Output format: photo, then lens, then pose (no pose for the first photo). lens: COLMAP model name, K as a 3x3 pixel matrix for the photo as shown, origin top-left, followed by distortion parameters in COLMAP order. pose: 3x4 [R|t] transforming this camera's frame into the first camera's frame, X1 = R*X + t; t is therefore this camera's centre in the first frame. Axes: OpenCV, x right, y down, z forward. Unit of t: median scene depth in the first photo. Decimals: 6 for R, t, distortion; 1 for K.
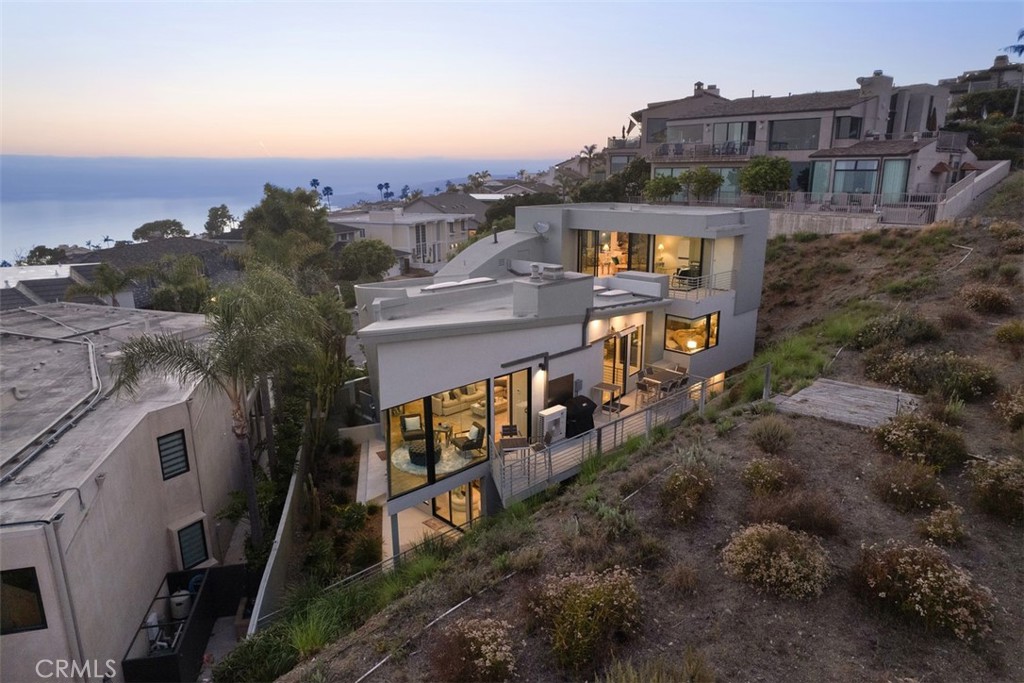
lens RADIAL K [[656.0, 0, 513.4], [0, 656.0, 349.2], [0, 0, 1]] dist [-0.088344, 0.084609]
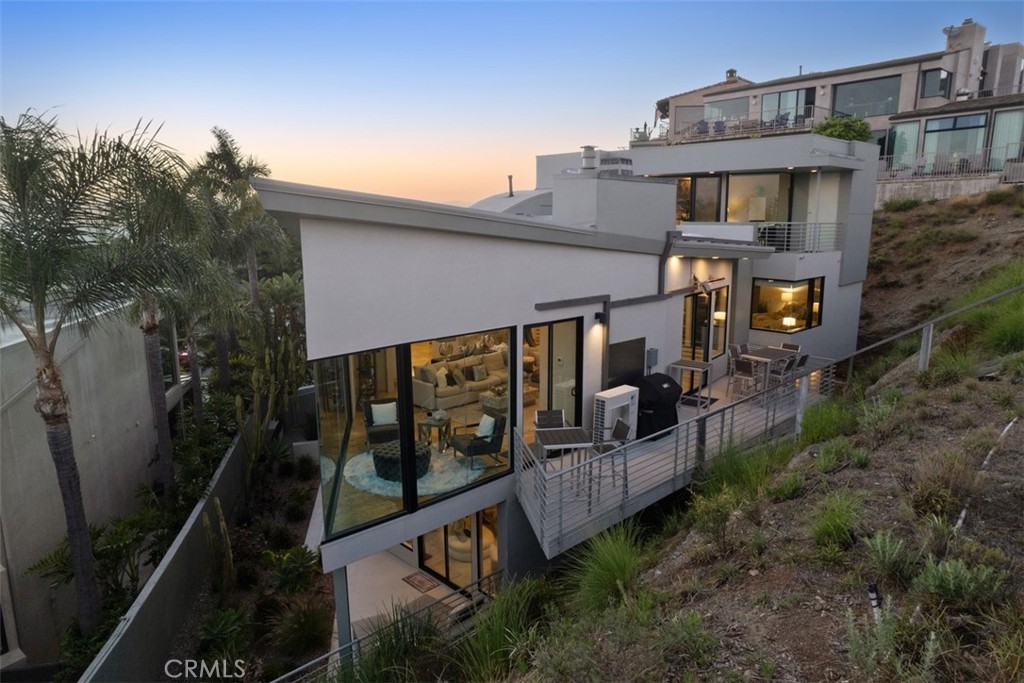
lens RADIAL K [[656.0, 0, 513.4], [0, 656.0, 349.2], [0, 0, 1]] dist [-0.088344, 0.084609]
pose [[0.999996, 0.002179, -0.001673, -0.030382], [-0.002283, 0.997903, -0.064680, 0.082187], [0.001529, 0.064684, 0.997905, 0.350204]]
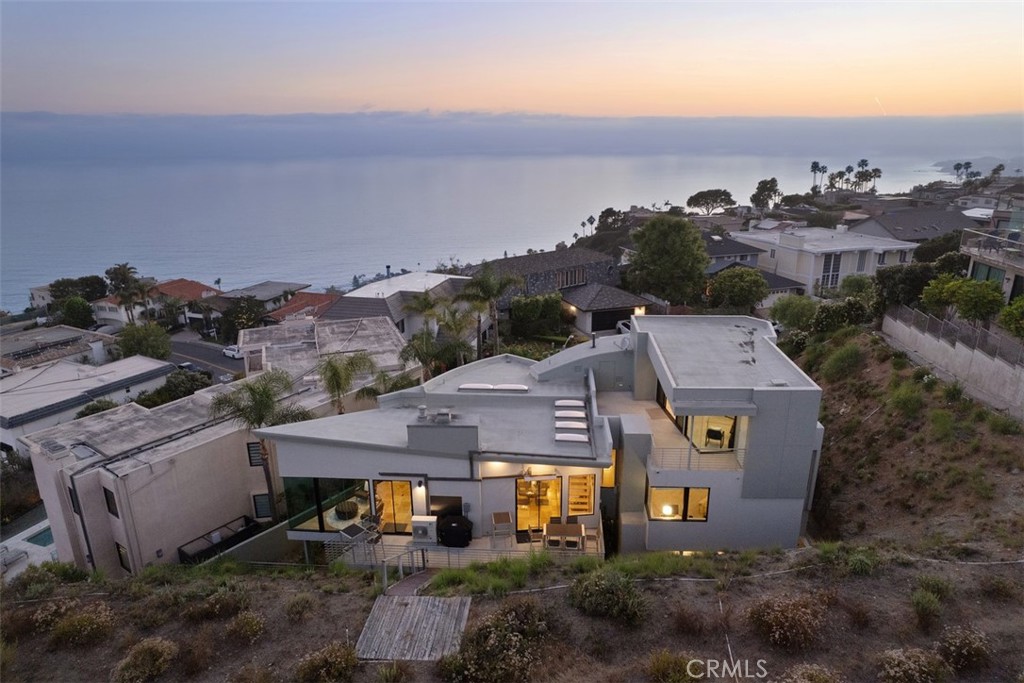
lens RADIAL K [[656.0, 0, 513.4], [0, 656.0, 349.2], [0, 0, 1]] dist [-0.088344, 0.084609]
pose [[0.663640, 0.230008, -0.711814, 0.878874], [-0.187212, 0.972342, 0.139650, -0.383188], [0.724247, 0.040582, 0.688345, 0.211447]]
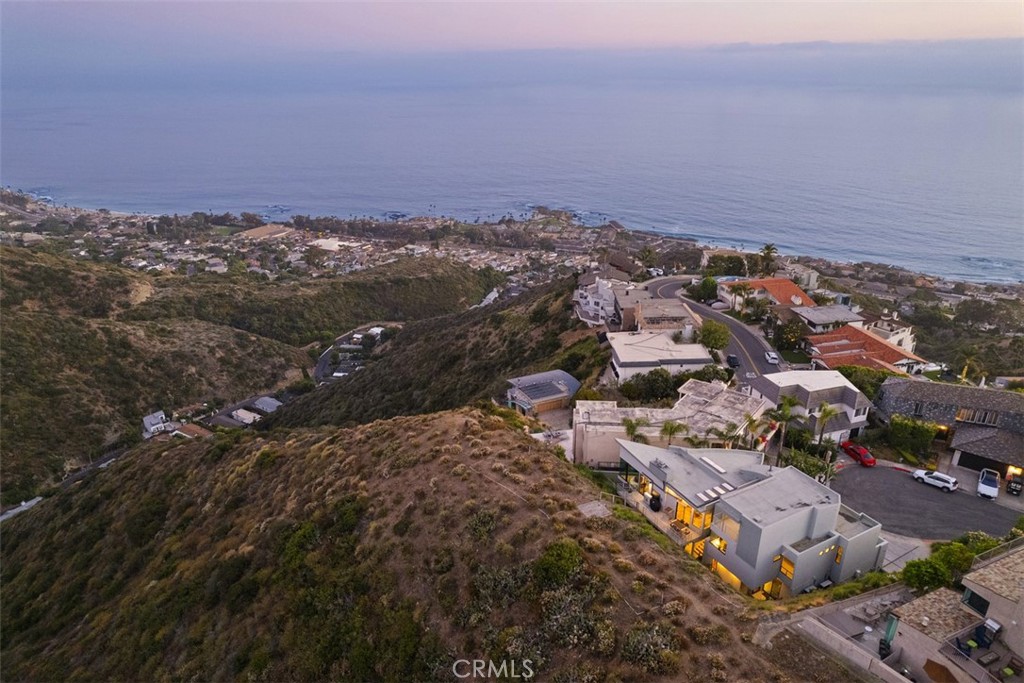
lens RADIAL K [[656.0, 0, 513.4], [0, 656.0, 349.2], [0, 0, 1]] dist [-0.088344, 0.084609]
pose [[-0.288067, 0.386637, -0.876087, 2.628839], [-0.240249, 0.856428, 0.456958, -1.734467], [0.926983, 0.342114, -0.153820, 0.530932]]
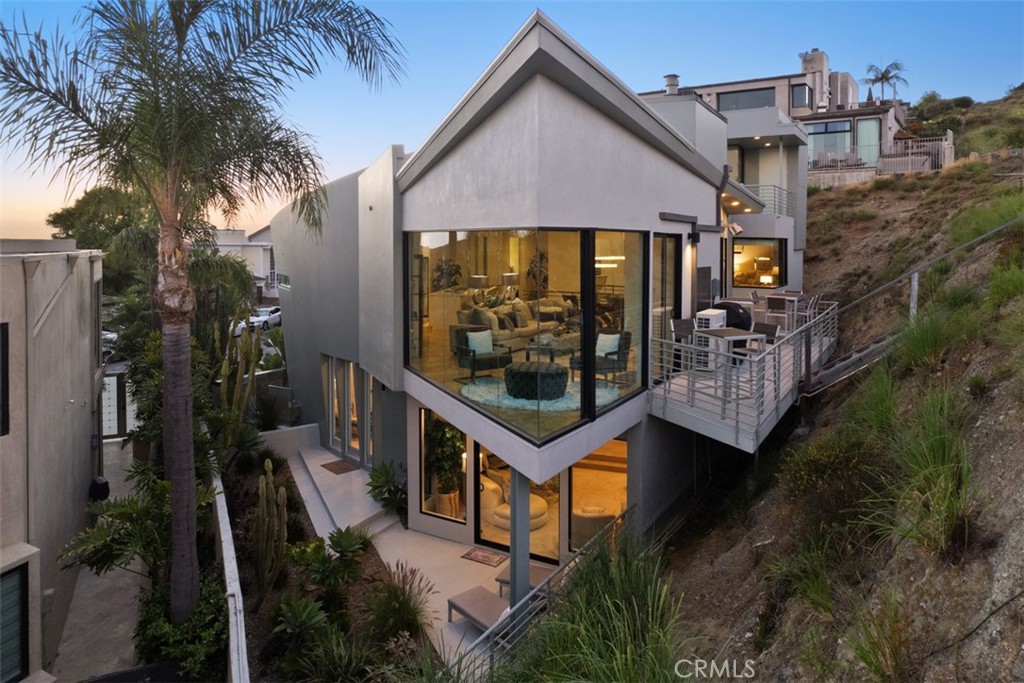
lens RADIAL K [[680.3, 0, 514.5], [0, 680.3, 258.4], [0, 0, 1]] dist [-0.037732, 0.000535]
pose [[0.967780, 0.003043, 0.251780, -0.237555], [0.057099, 0.971226, -0.231215, 0.156744], [-0.245238, 0.238142, 0.939759, 0.396336]]
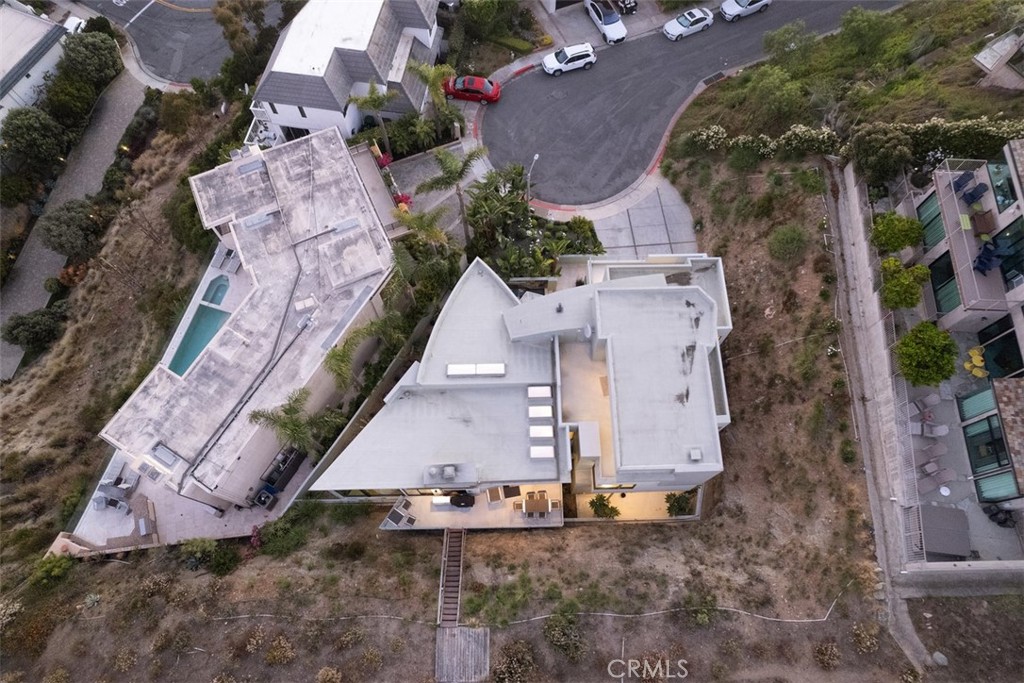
lens RADIAL K [[656.0, 0, 513.4], [0, 656.0, 349.2], [0, 0, 1]] dist [-0.088344, 0.084609]
pose [[0.724344, 0.639868, -0.256699, 0.361113], [-0.173904, 0.529863, 0.830062, -1.497737], [0.667145, -0.556610, 0.495078, 0.401464]]
